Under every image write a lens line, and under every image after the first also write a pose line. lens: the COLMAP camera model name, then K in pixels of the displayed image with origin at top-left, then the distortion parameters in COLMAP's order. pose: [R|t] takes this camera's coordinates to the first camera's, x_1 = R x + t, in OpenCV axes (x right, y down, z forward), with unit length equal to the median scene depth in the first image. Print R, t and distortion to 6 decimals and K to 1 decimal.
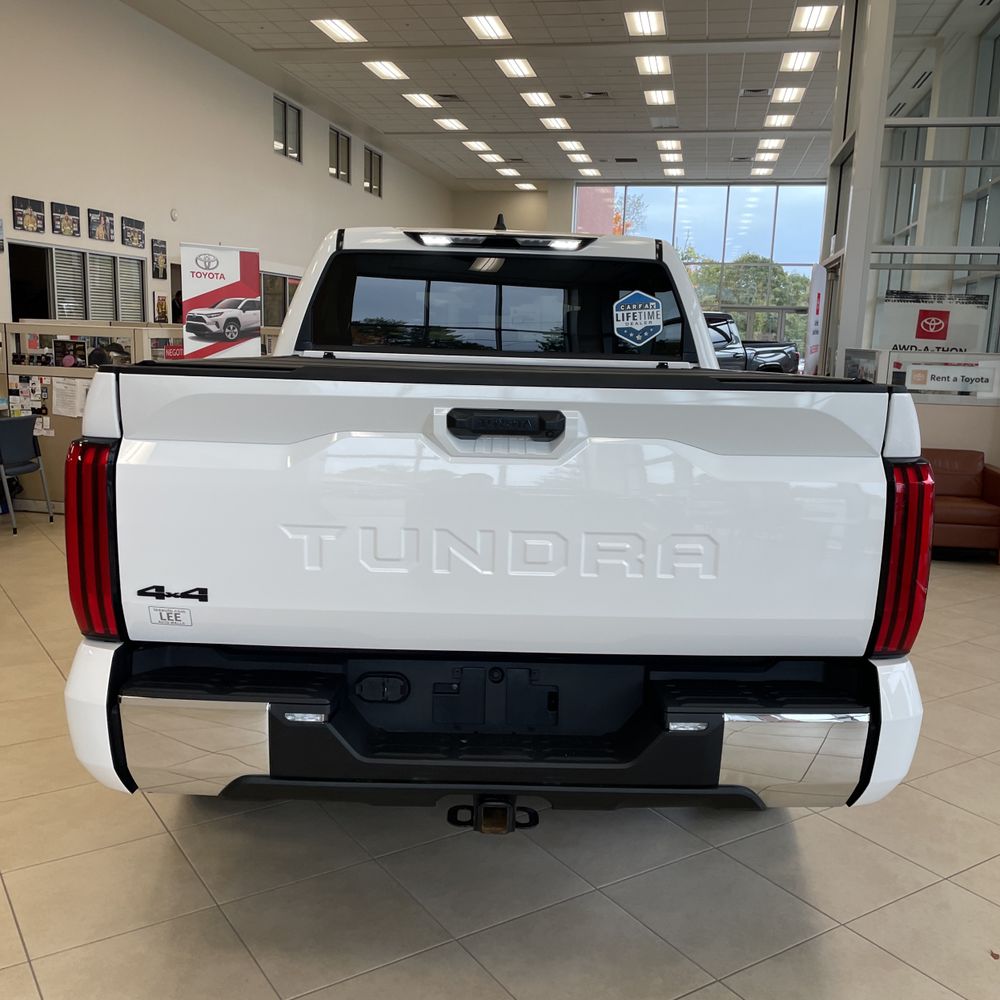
lens RADIAL K [[1008.1, 0, 505.5], [0, 1008.1, 508.3], [0, 0, 1]] dist [0.103508, -0.152819]
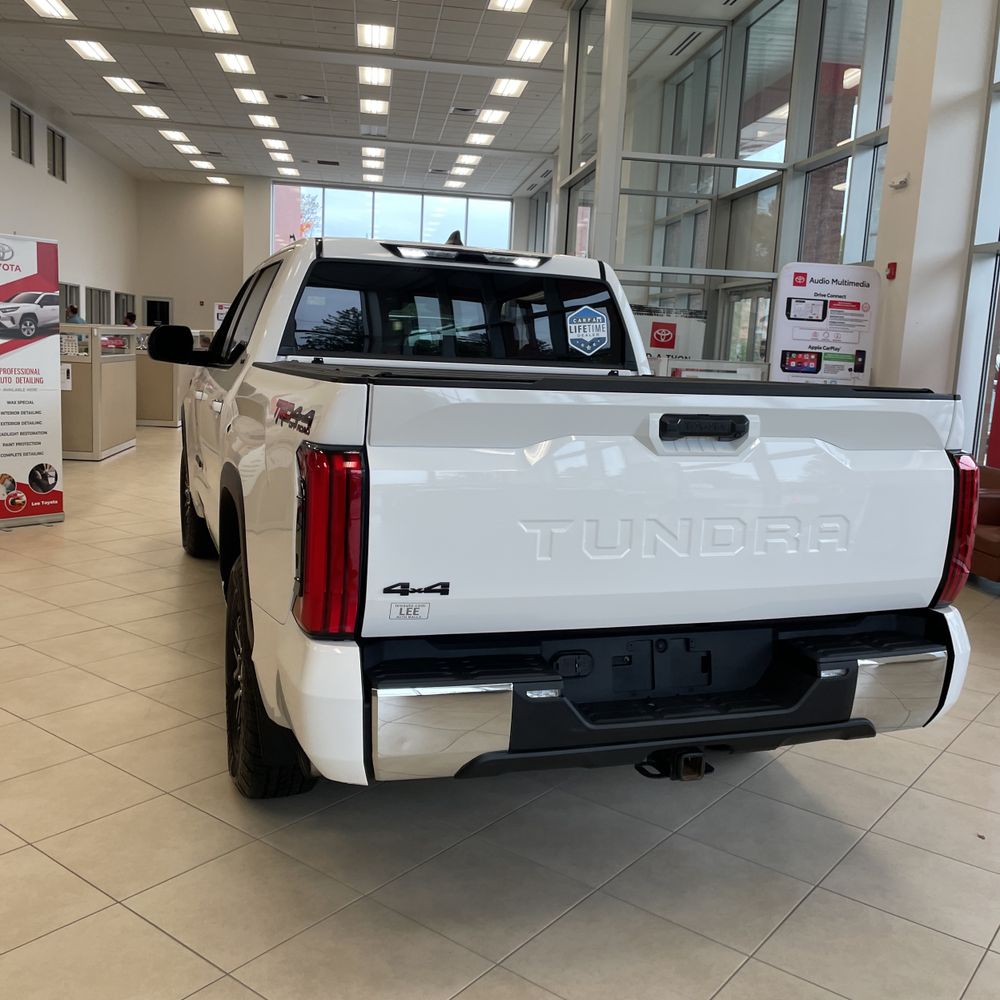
lens RADIAL K [[1007.5, 0, 509.2], [0, 1007.5, 486.5], [0, 0, 1]] dist [0.091458, -0.126353]
pose [[0.946100, -0.029726, 0.322507, -0.313882], [0.036295, 0.999238, -0.014375, -0.003039], [-0.321834, 0.025306, 0.946458, -0.021167]]
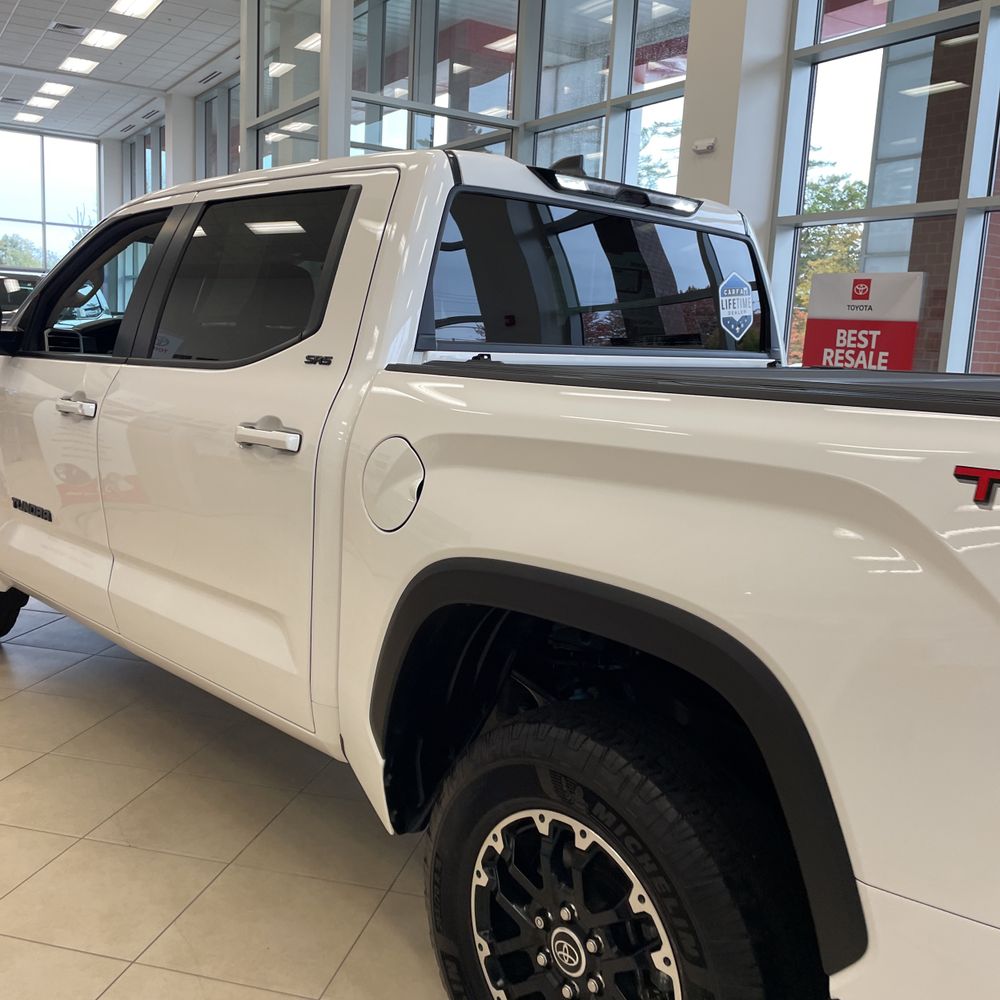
lens RADIAL K [[1007.5, 0, 509.2], [0, 1007.5, 486.5], [0, 0, 1]] dist [0.091458, -0.126353]
pose [[0.729424, -0.098684, 0.676906, -0.562856], [0.092214, 0.994693, 0.045644, -0.097609], [-0.677818, 0.029126, 0.734653, 0.529644]]
